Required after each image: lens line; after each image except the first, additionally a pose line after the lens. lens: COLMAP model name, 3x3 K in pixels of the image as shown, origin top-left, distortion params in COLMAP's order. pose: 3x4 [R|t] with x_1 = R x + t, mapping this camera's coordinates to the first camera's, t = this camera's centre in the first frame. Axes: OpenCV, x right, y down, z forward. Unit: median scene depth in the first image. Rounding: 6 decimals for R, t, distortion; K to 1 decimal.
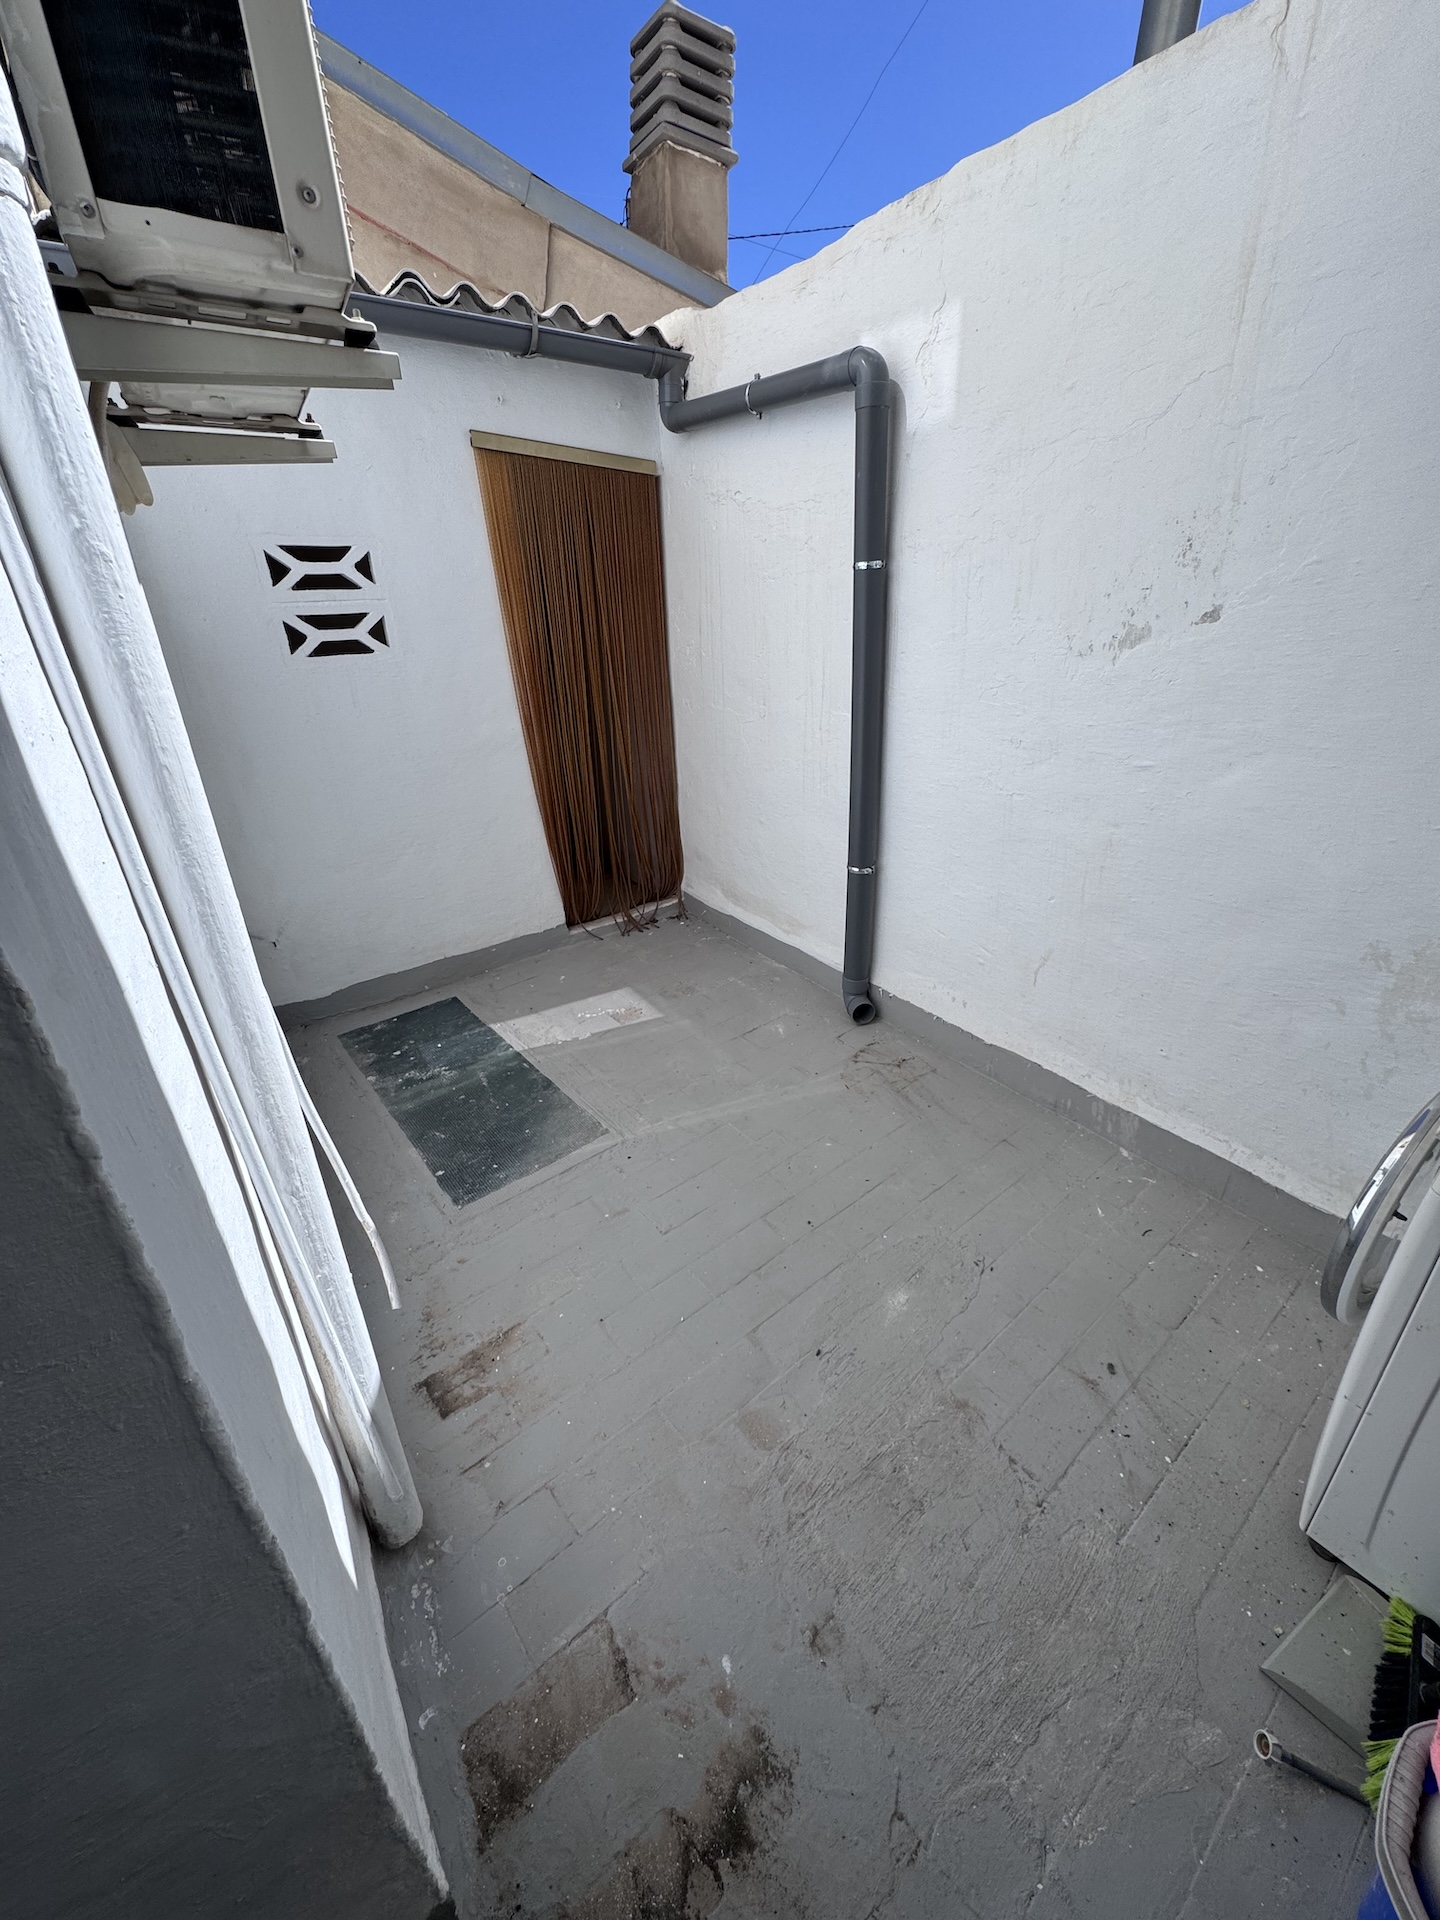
lens RADIAL K [[764.5, 0, 723.1], [0, 764.5, 953.0], [0, 0, 1]] dist [-0.004628, 0.000765]
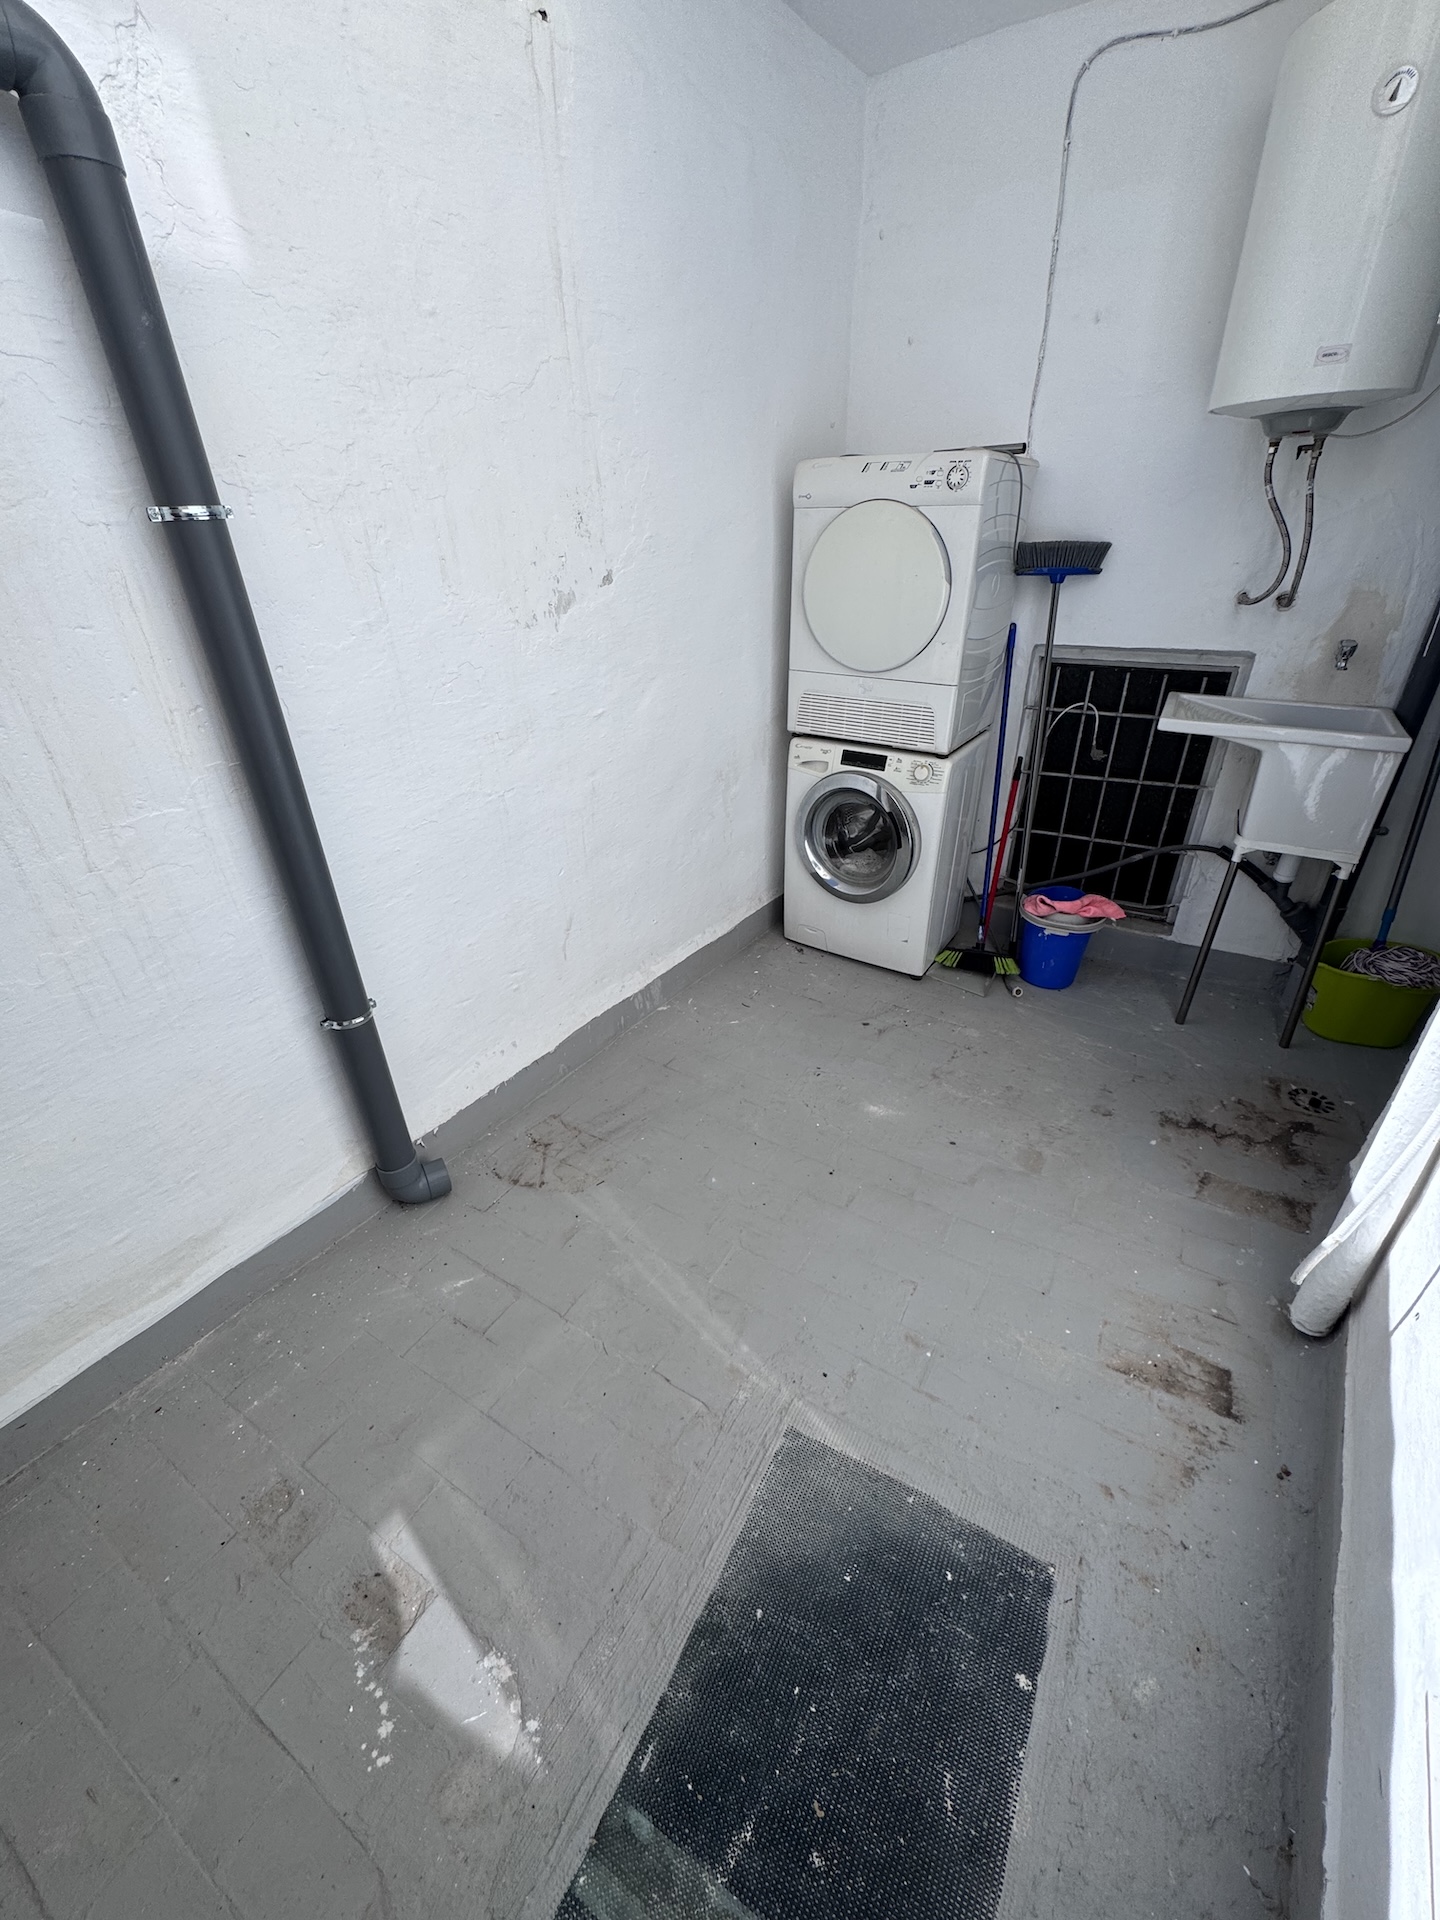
lens RADIAL K [[764.5, 0, 723.7], [0, 764.5, 956.3], [0, 0, 1]] dist [-0.004628, 0.000765]
pose [[-0.349452, -0.422405, 0.836336, -0.627164], [0.418235, 0.728425, 0.542657, -0.525161], [-0.838429, 0.539417, -0.077886, 1.130974]]
